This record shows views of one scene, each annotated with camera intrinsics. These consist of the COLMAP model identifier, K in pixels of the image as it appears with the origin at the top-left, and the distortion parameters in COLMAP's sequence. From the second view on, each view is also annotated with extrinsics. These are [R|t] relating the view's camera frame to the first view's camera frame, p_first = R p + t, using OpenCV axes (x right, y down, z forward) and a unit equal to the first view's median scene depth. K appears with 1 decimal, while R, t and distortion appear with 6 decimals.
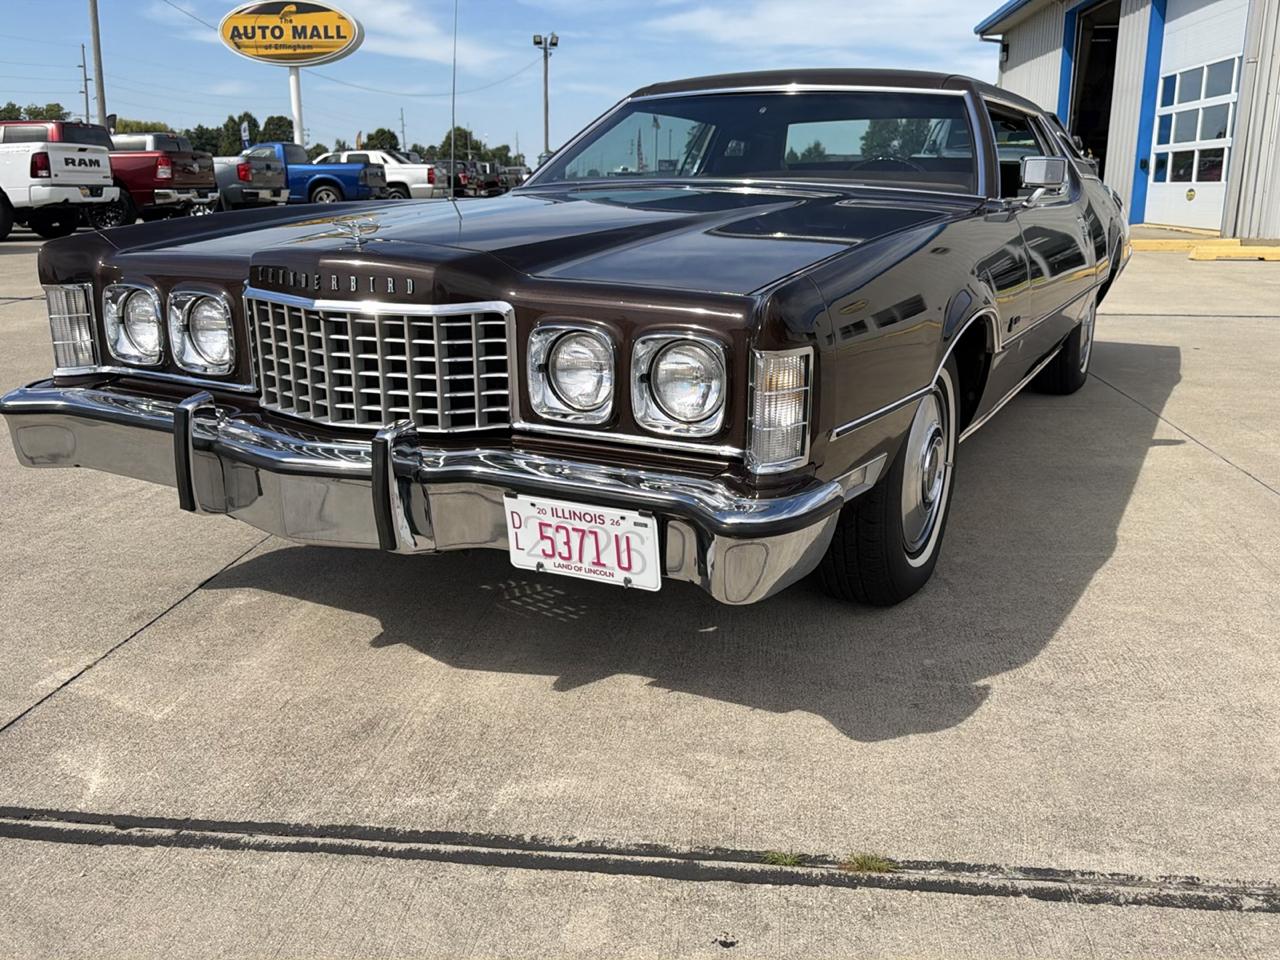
lens RADIAL K [[1160.3, 0, 641.1], [0, 1160.3, 479.7], [0, 0, 1]] dist [0.014134, 0.000000]
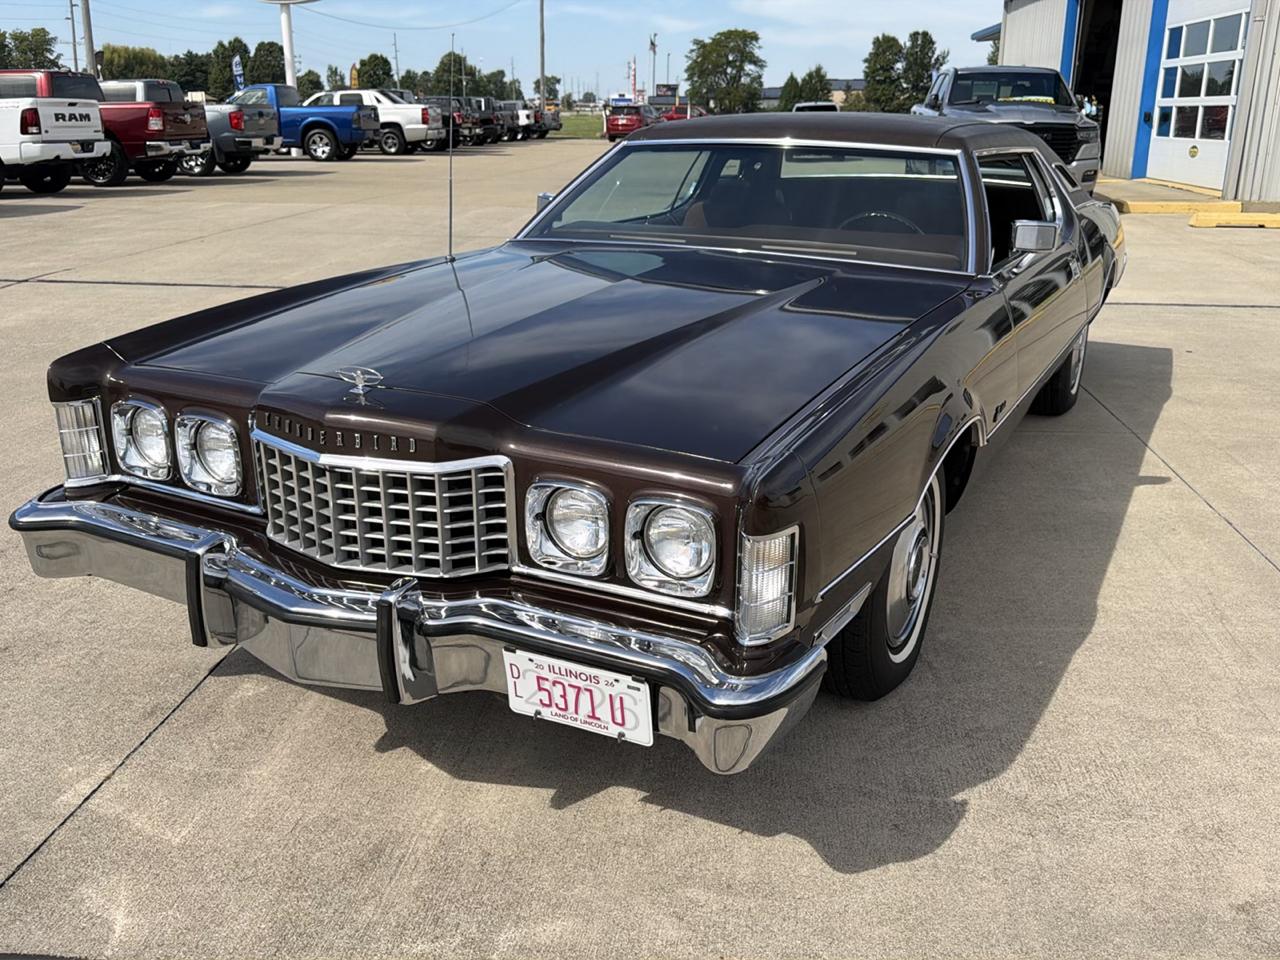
lens RADIAL K [[1160.3, 0, 639.8], [0, 1160.3, 480.1], [0, 0, 1]] dist [0.014134, 0.000000]
pose [[0.999998, 0.001666, 0.001214, 0.003141], [-0.001733, 0.998383, 0.056824, -0.181929], [-0.001117, -0.056826, 0.998383, -0.034160]]
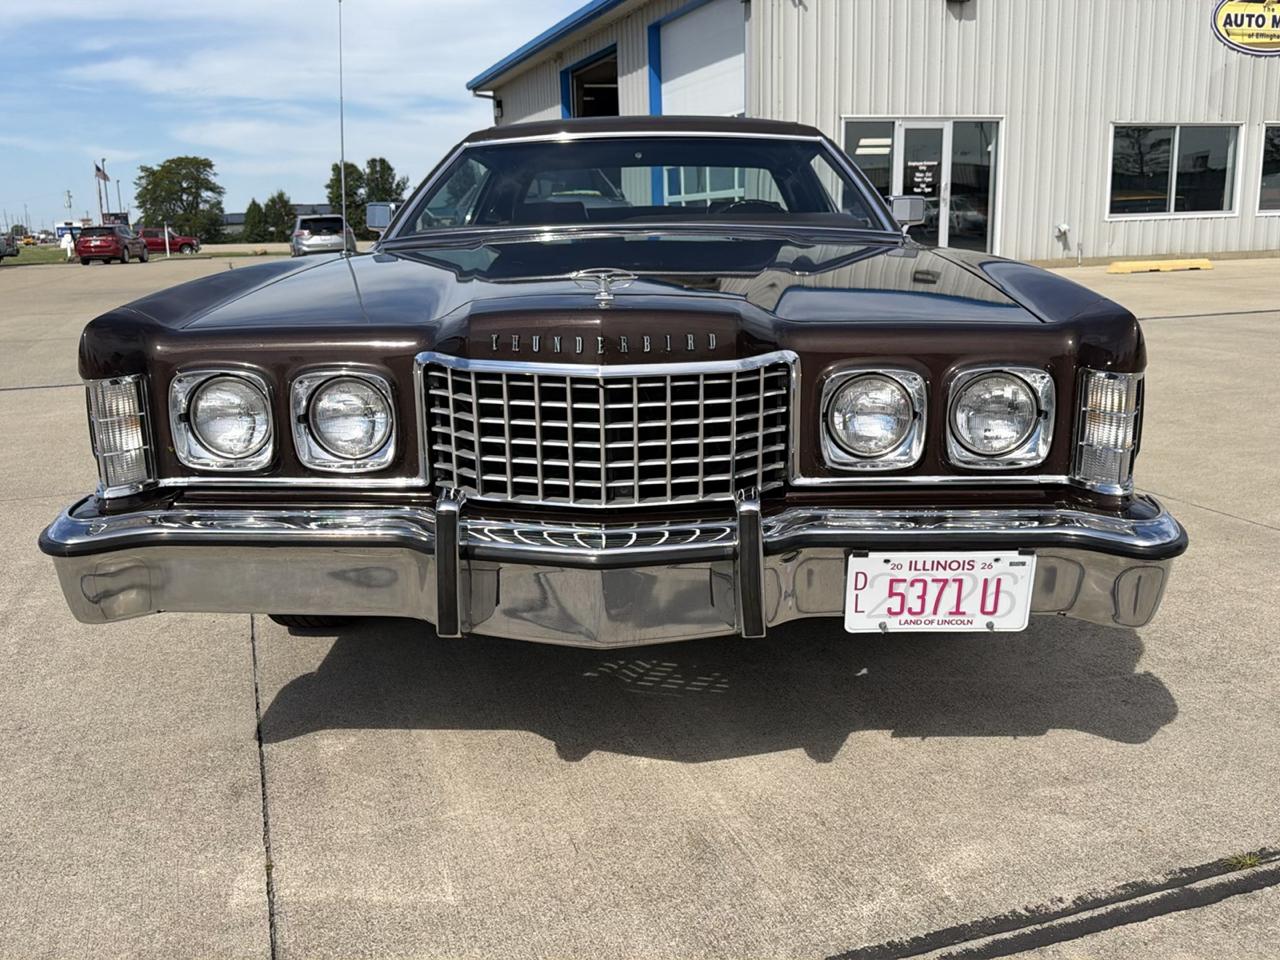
lens RADIAL K [[1160.3, 0, 650.1], [0, 1160.3, 484.6], [0, 0, 1]] dist [0.014134, 0.000000]
pose [[0.903398, -0.116750, 0.412603, -0.582902], [0.132286, 0.991169, -0.009180, -0.050904], [-0.407888, 0.062875, 0.910865, 0.203846]]
